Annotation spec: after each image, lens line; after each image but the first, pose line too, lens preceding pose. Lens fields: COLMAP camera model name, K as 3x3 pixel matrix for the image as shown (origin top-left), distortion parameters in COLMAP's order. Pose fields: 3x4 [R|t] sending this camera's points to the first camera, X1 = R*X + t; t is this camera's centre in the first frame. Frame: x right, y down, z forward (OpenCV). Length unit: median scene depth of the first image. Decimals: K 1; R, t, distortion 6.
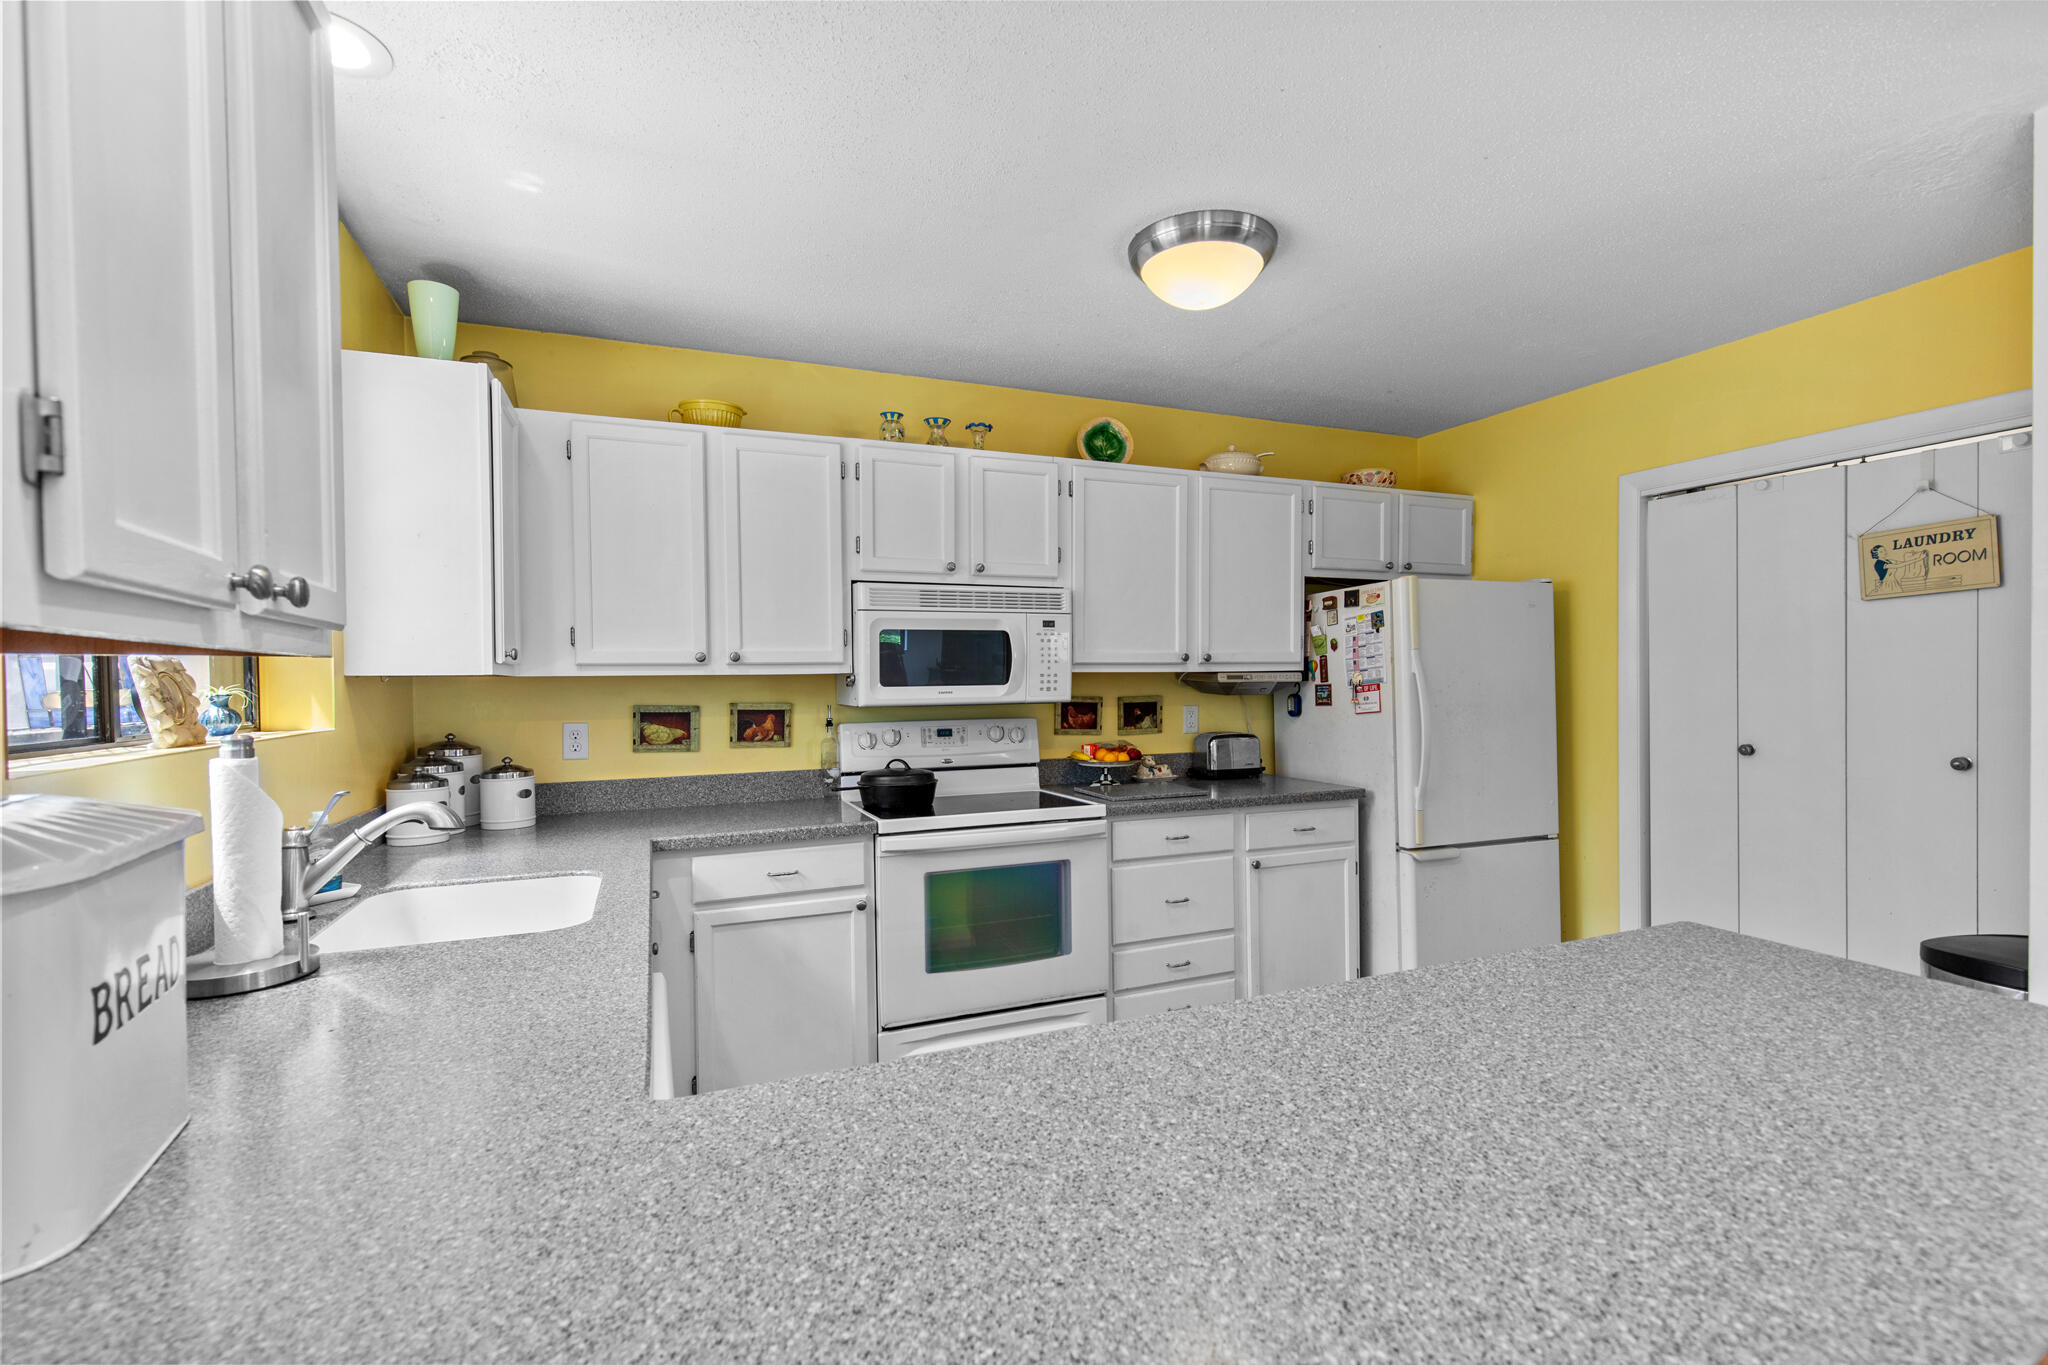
lens RADIAL K [[923.9, 0, 1013.7], [0, 923.9, 685.2], [0, 0, 1]] dist [0.021211, -0.000177]
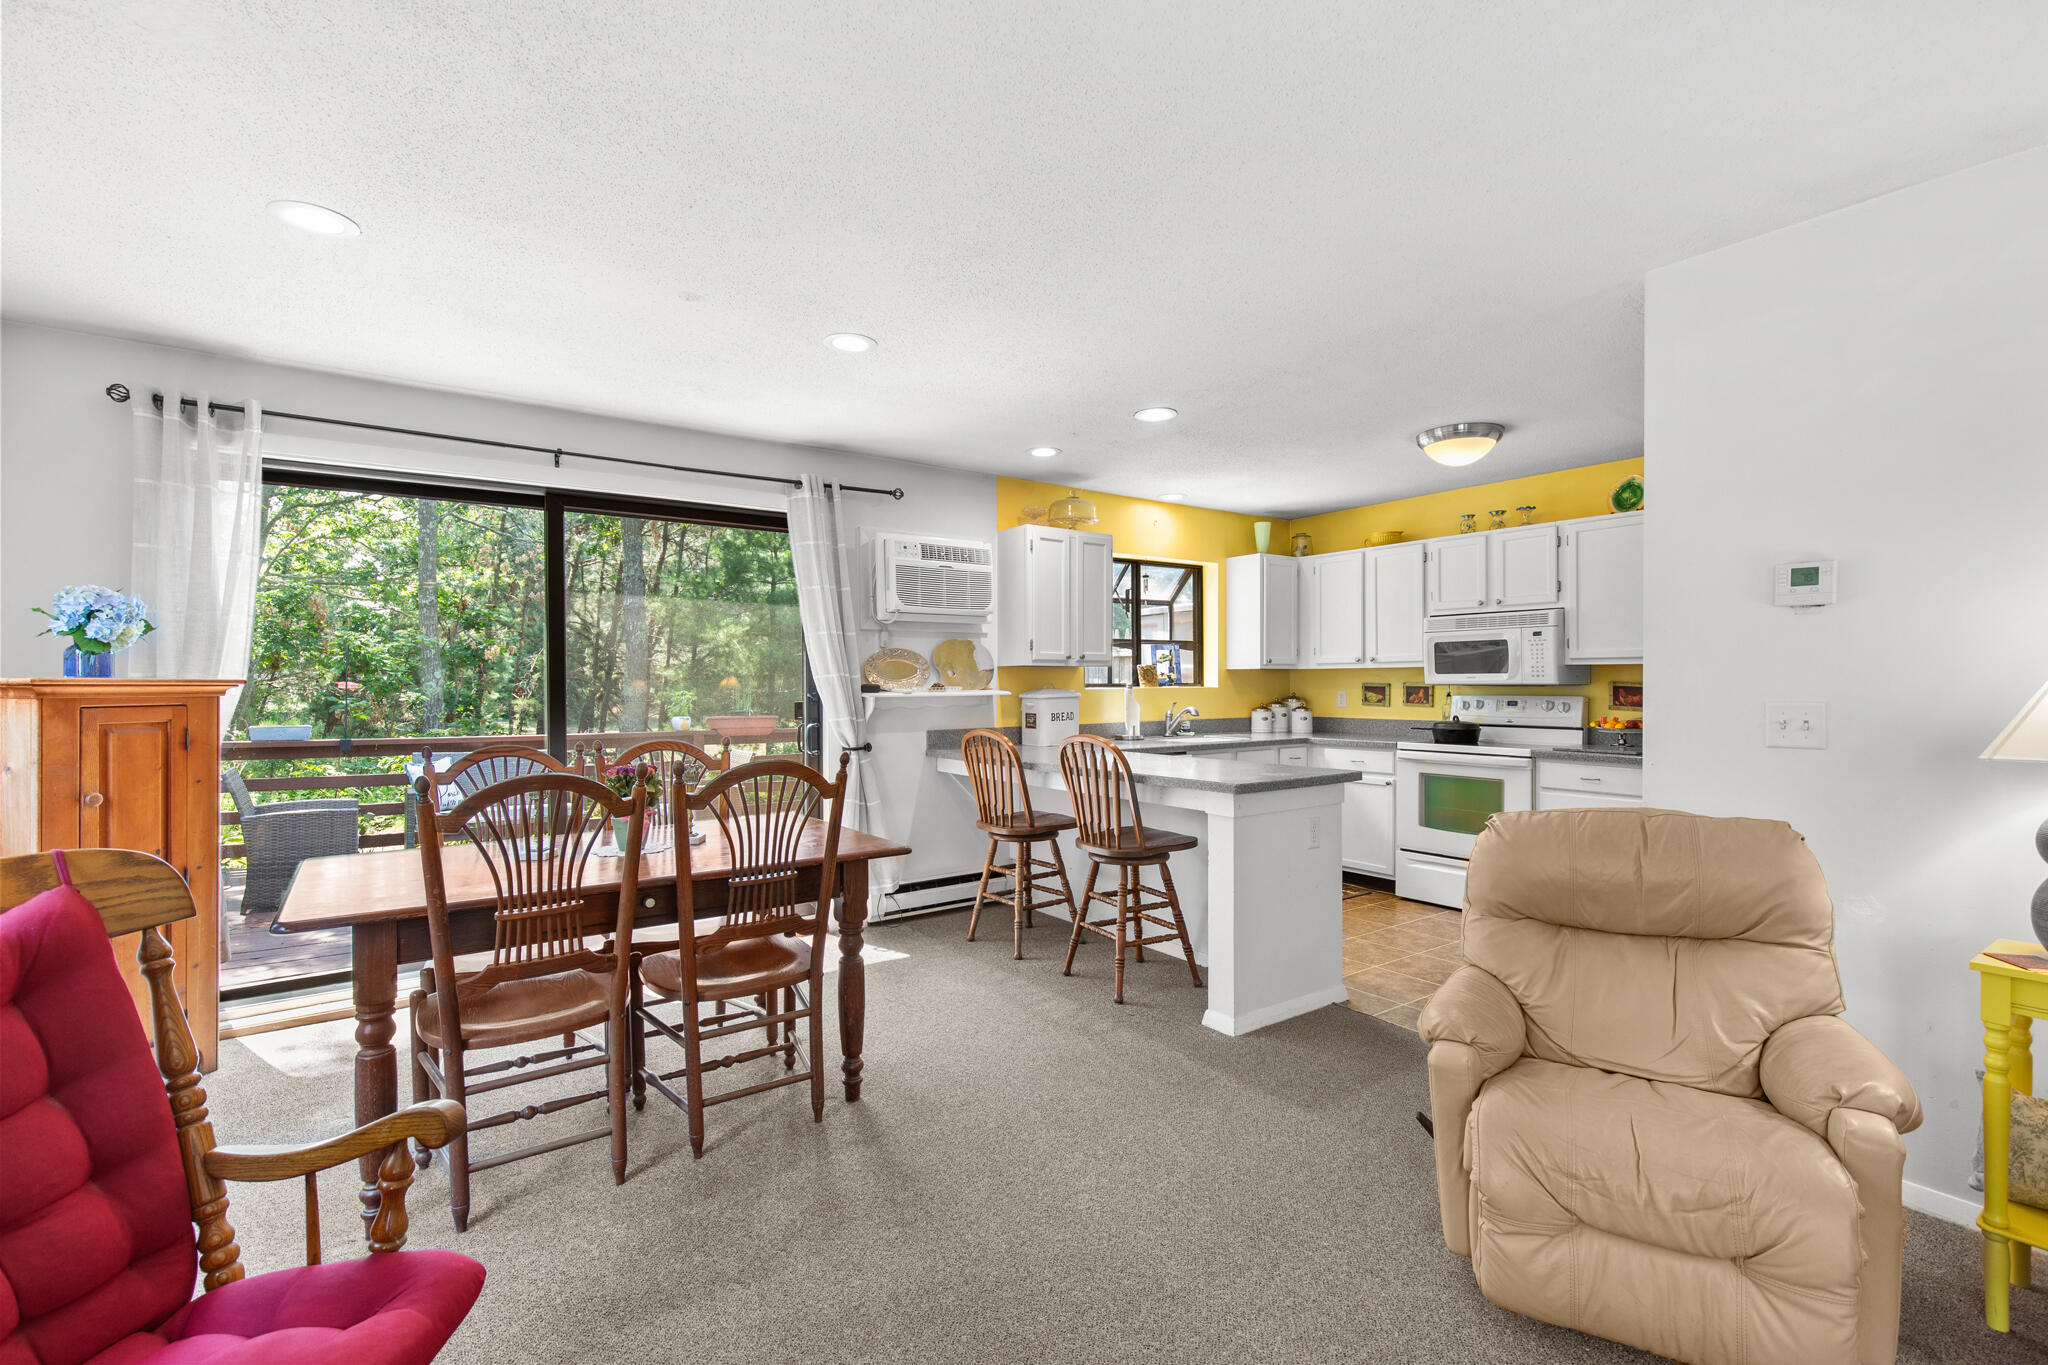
lens RADIAL K [[919.0, 0, 1028.9], [0, 919.0, 693.7], [0, 0, 1]] dist [0.000881, -0.000495]
pose [[0.219264, 0.023736, -0.975377, 1.351460], [-0.003814, 0.999717, 0.023471, 0.000853], [0.975658, -0.001426, 0.219292, -0.164806]]
